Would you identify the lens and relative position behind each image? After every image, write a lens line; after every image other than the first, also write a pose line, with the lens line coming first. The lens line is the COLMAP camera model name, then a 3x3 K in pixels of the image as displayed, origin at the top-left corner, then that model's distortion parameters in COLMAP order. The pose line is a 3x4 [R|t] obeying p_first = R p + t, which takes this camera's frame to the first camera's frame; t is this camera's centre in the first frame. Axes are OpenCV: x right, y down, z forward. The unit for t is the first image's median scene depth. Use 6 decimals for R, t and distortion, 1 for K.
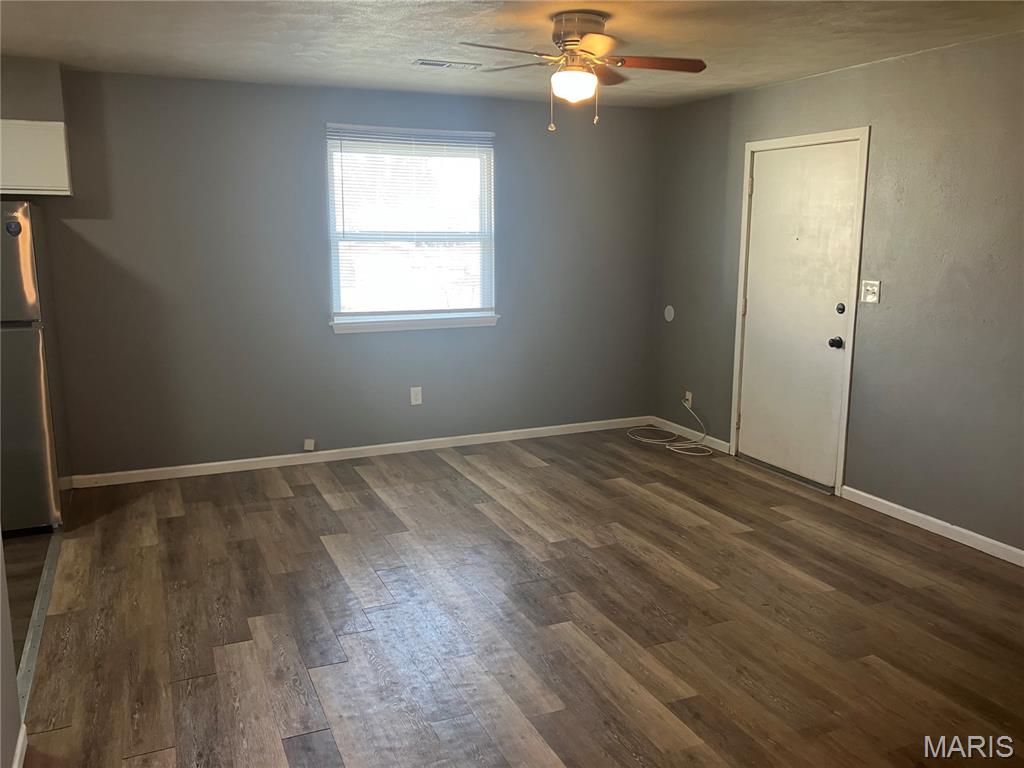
lens RADIAL K [[833.0, 0, 510.8], [0, 833.0, 366.6], [0, 0, 1]] dist [0.100135, -0.219366]
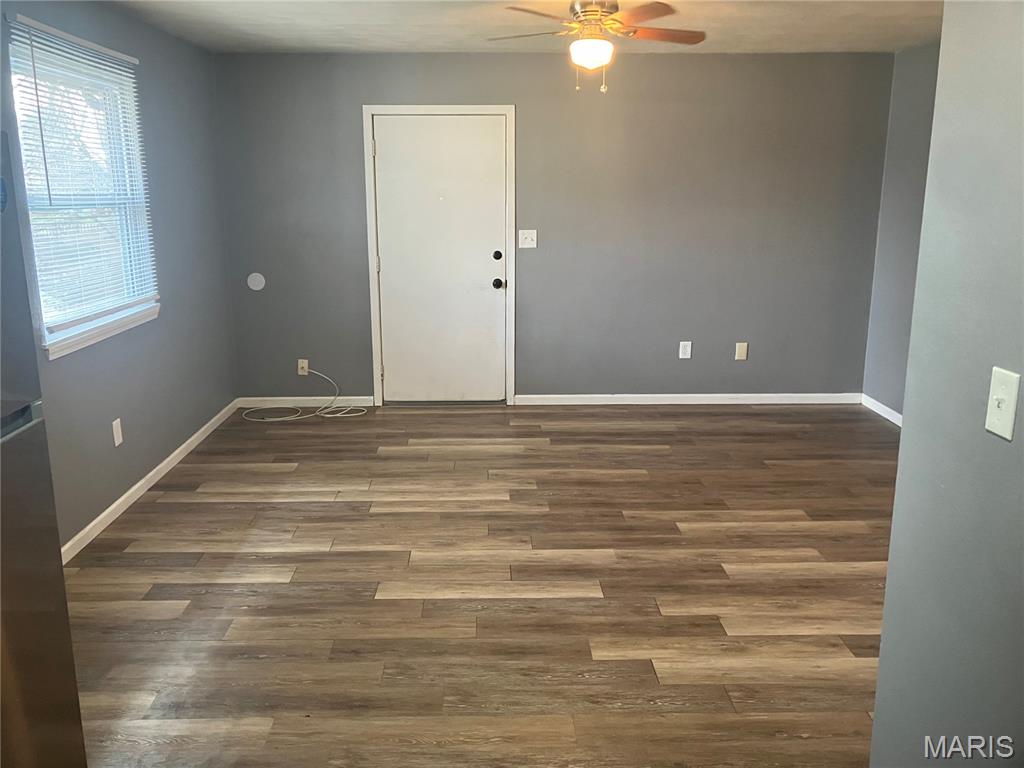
lens RADIAL K [[833.0, 0, 510.8], [0, 833.0, 366.6], [0, 0, 1]] dist [0.100135, -0.219366]
pose [[0.392254, -0.195911, 0.898752, -0.751286], [0.155326, 0.977133, 0.145206, -0.086470], [-0.906648, 0.082642, 0.413714, 0.508866]]
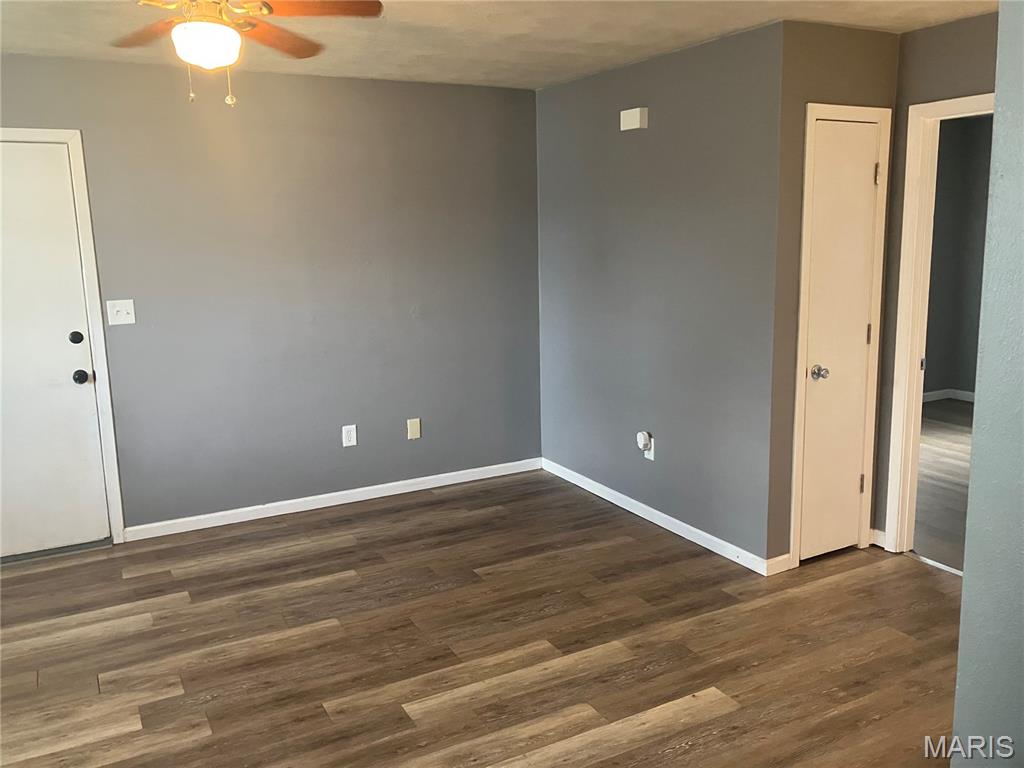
lens RADIAL K [[837.5, 0, 511.5], [0, 837.5, 378.8], [0, 0, 1]] dist [0.004886, 0.003122]
pose [[-0.068331, -0.177602, 0.981727, -0.511157], [0.188064, 0.964093, 0.187502, -0.109632], [-0.979777, 0.197440, -0.032477, 0.617529]]
